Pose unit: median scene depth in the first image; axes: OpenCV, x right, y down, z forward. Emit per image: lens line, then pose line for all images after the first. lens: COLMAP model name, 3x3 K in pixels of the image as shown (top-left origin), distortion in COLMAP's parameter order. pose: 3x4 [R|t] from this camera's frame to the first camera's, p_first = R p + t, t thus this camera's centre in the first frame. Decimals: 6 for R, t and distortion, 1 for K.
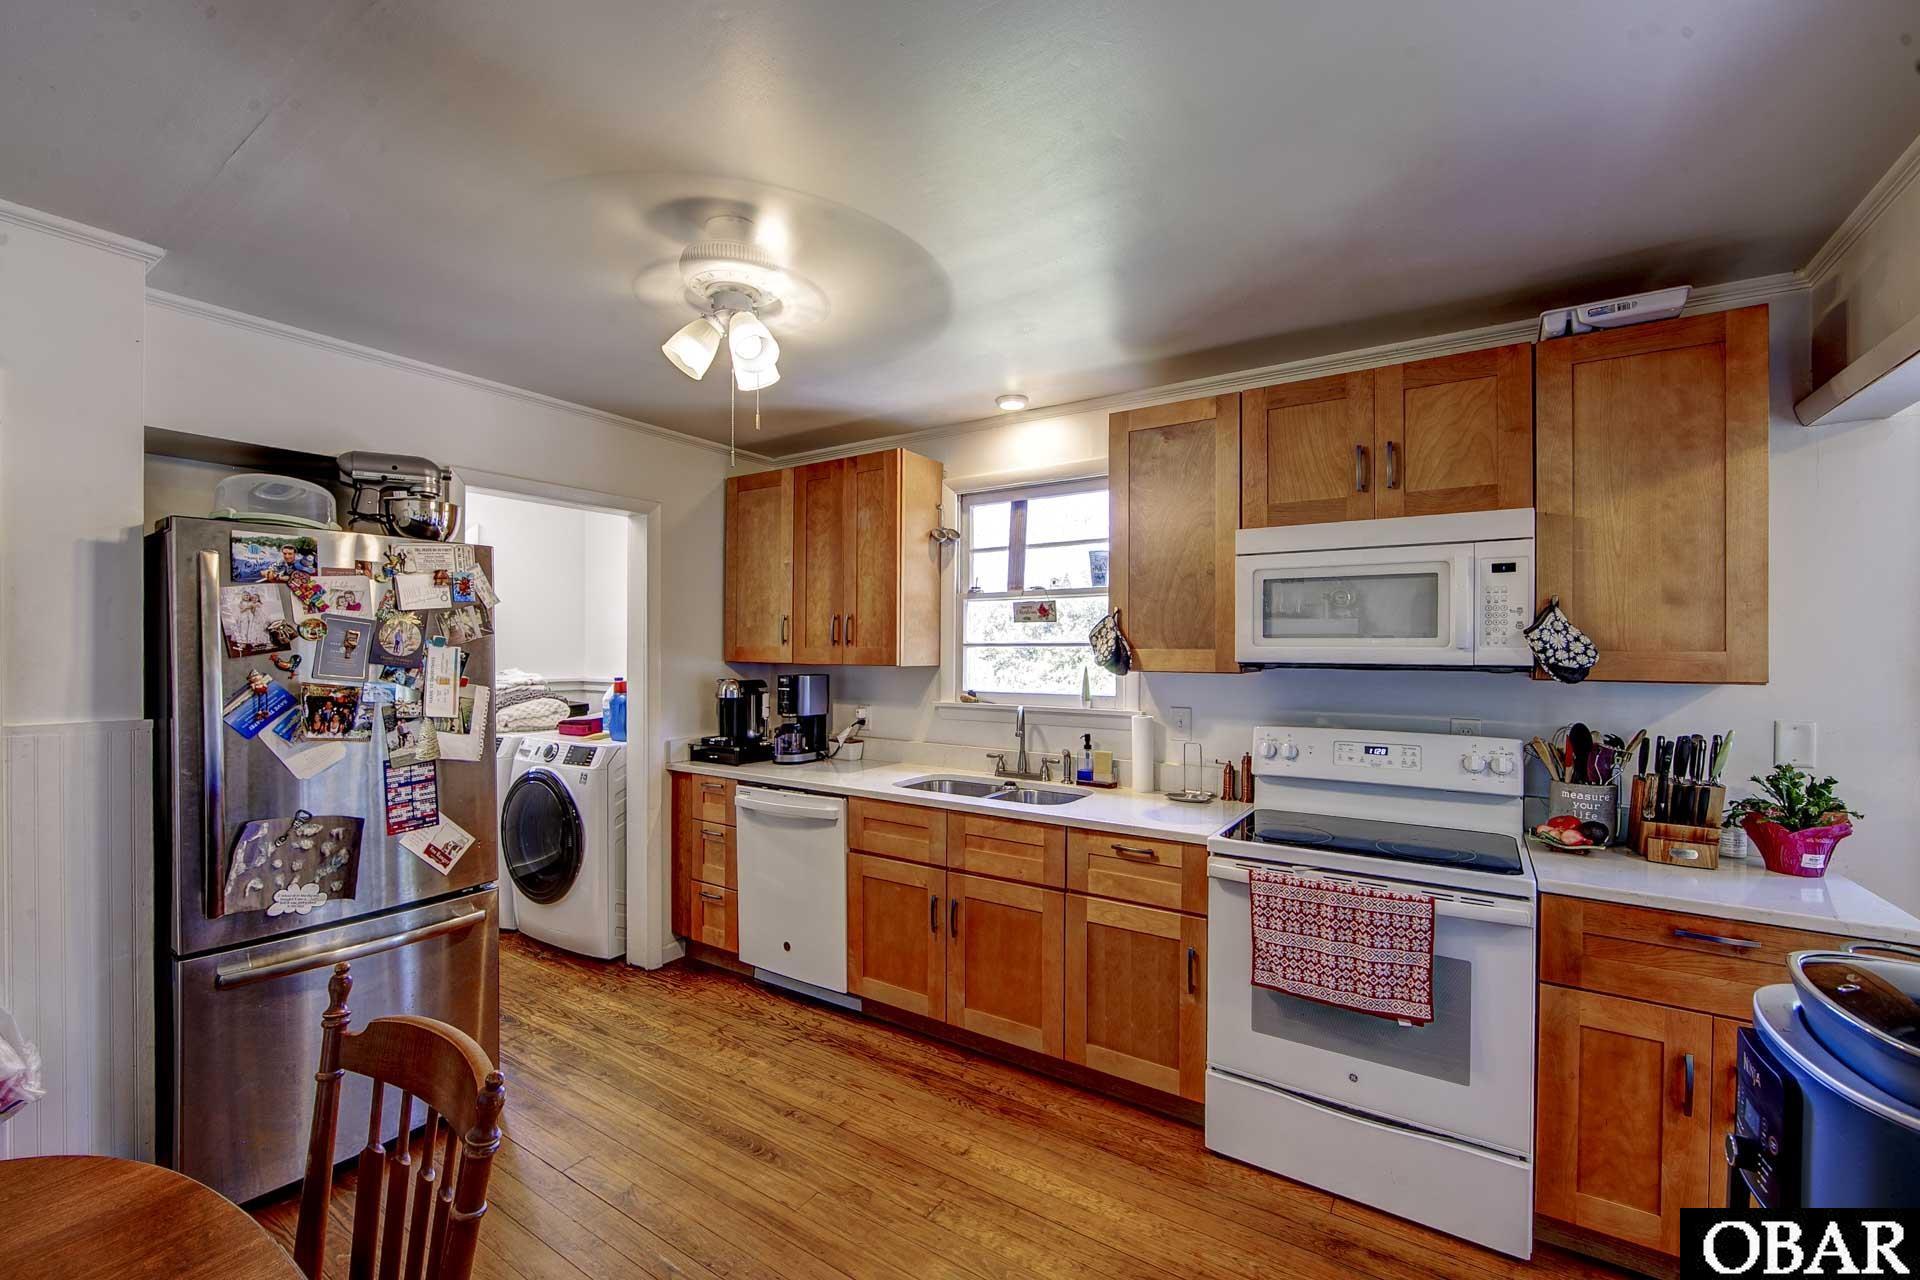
lens RADIAL K [[826.6, 0, 960.0], [0, 826.6, 640.0], [0, 0, 1]] dist [-0.001956, 0.000192]
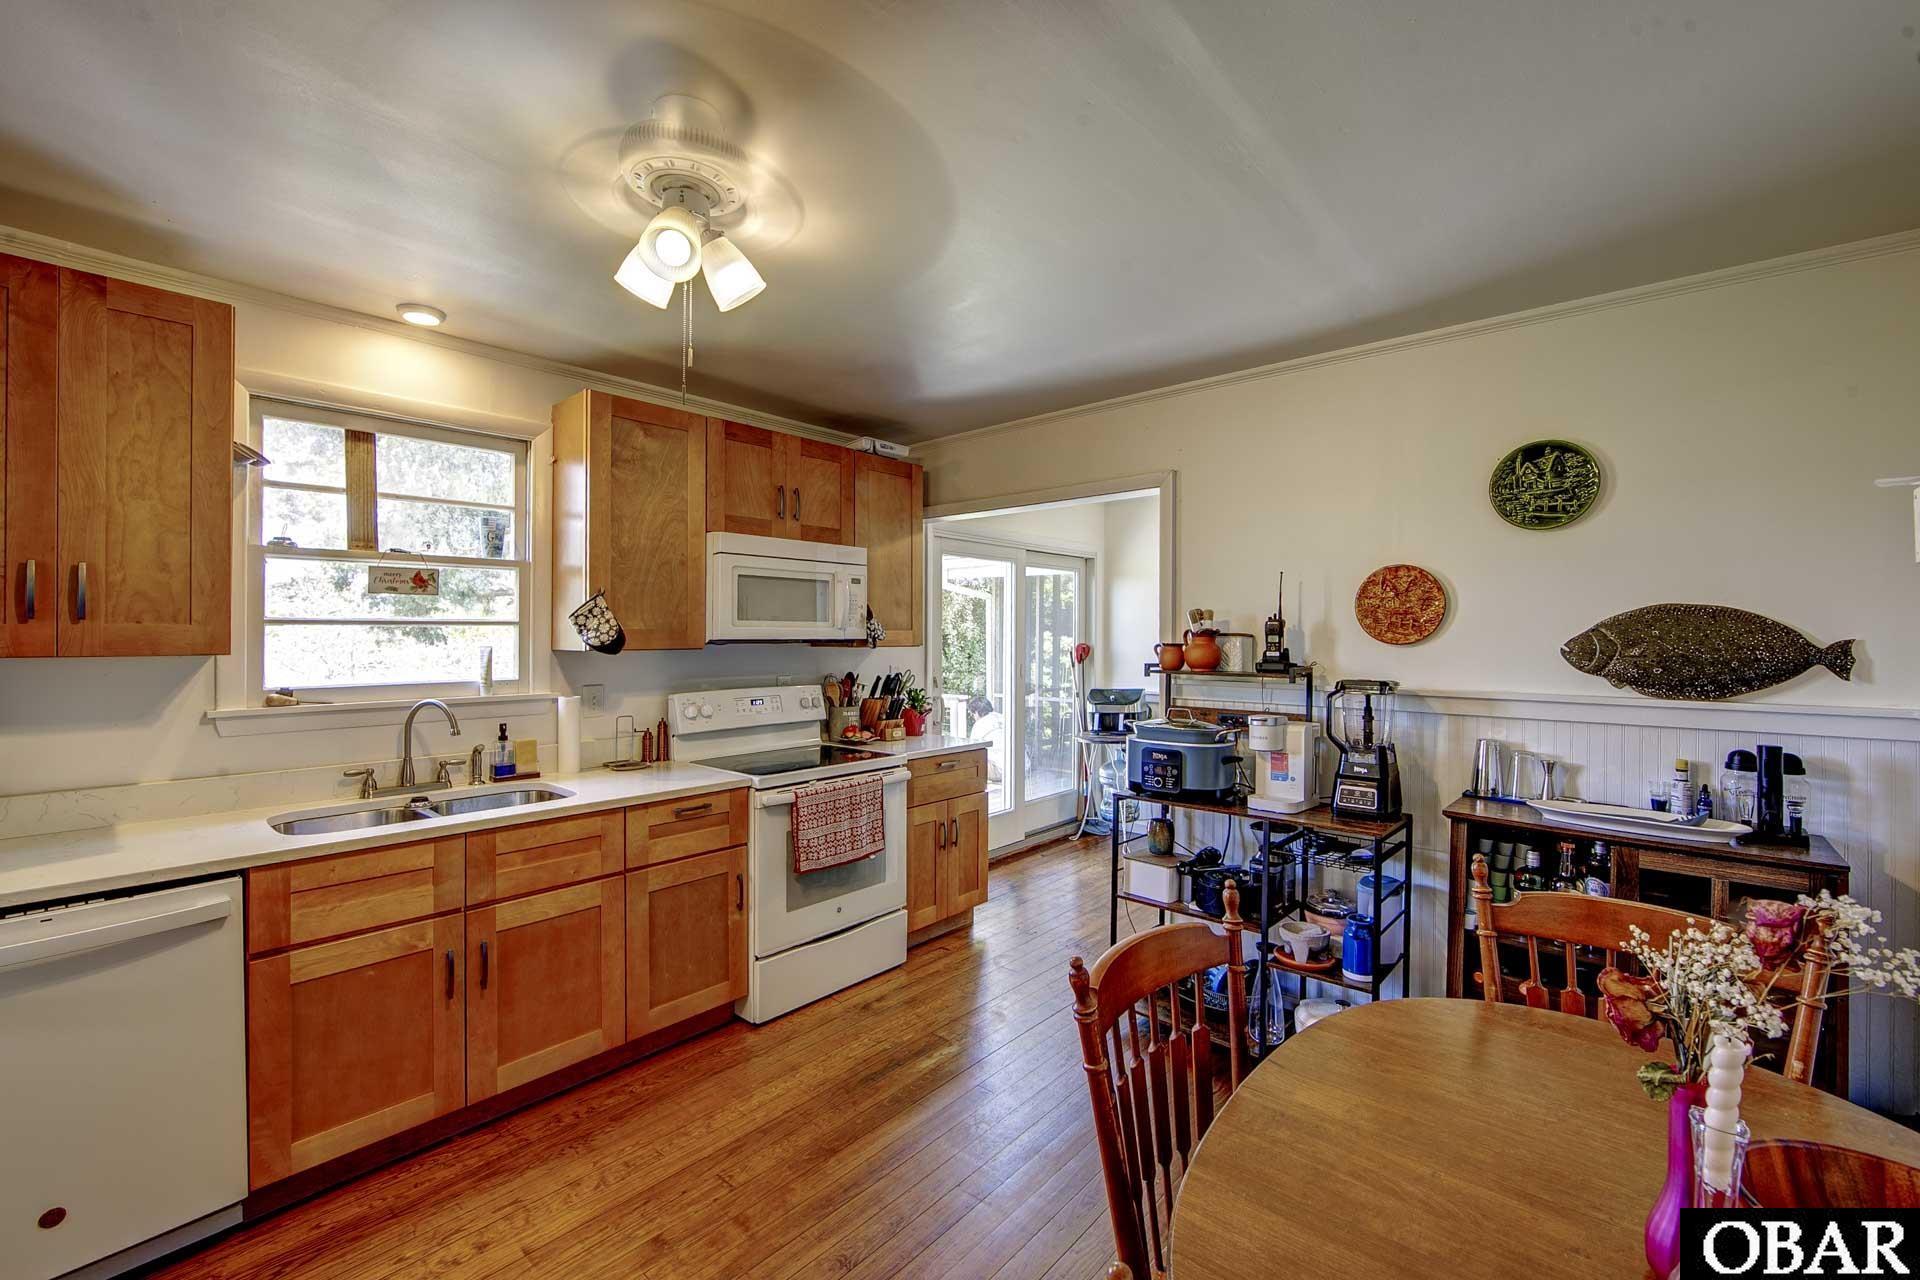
lens RADIAL K [[777.2, 0, 956.8], [0, 777.2, 627.8], [0, 0, 1]] dist [-0.009082, 0.000102]
pose [[0.130867, 0.002470, 0.991397, -0.629801], [-0.012960, 0.999916, -0.000780, 0.004679], [-0.991315, -0.012746, 0.130888, 0.413374]]
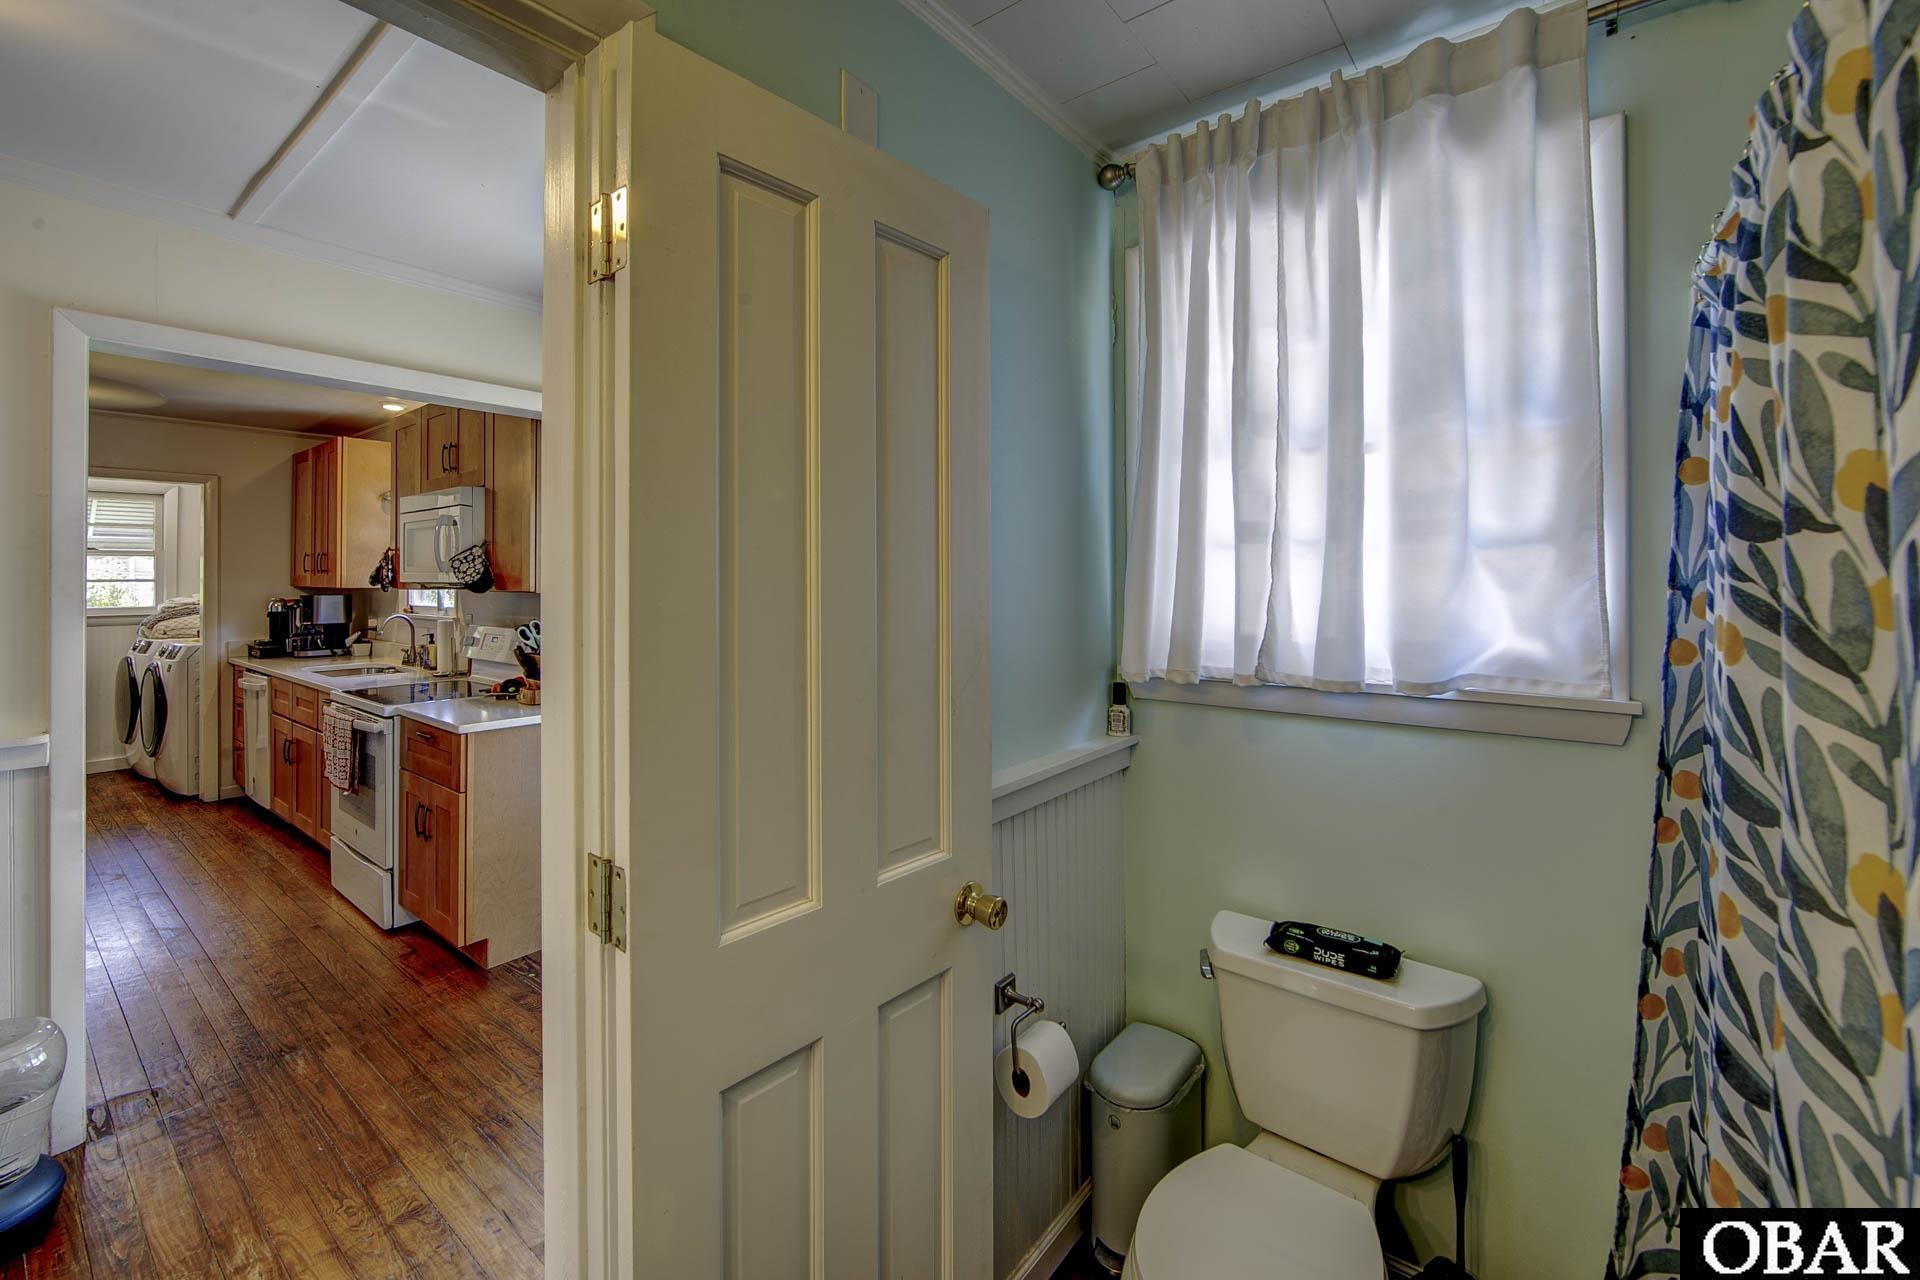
lens RADIAL K [[802.5, 0, 959.3], [0, 802.5, 569.8], [0, 0, 1]] dist [-0.001550, -0.000103]
pose [[0.997792, -0.007064, -0.066039, 1.261624], [0.007213, 0.999972, 0.002023, 0.005865], [0.066023, -0.002495, 0.997815, -0.375190]]
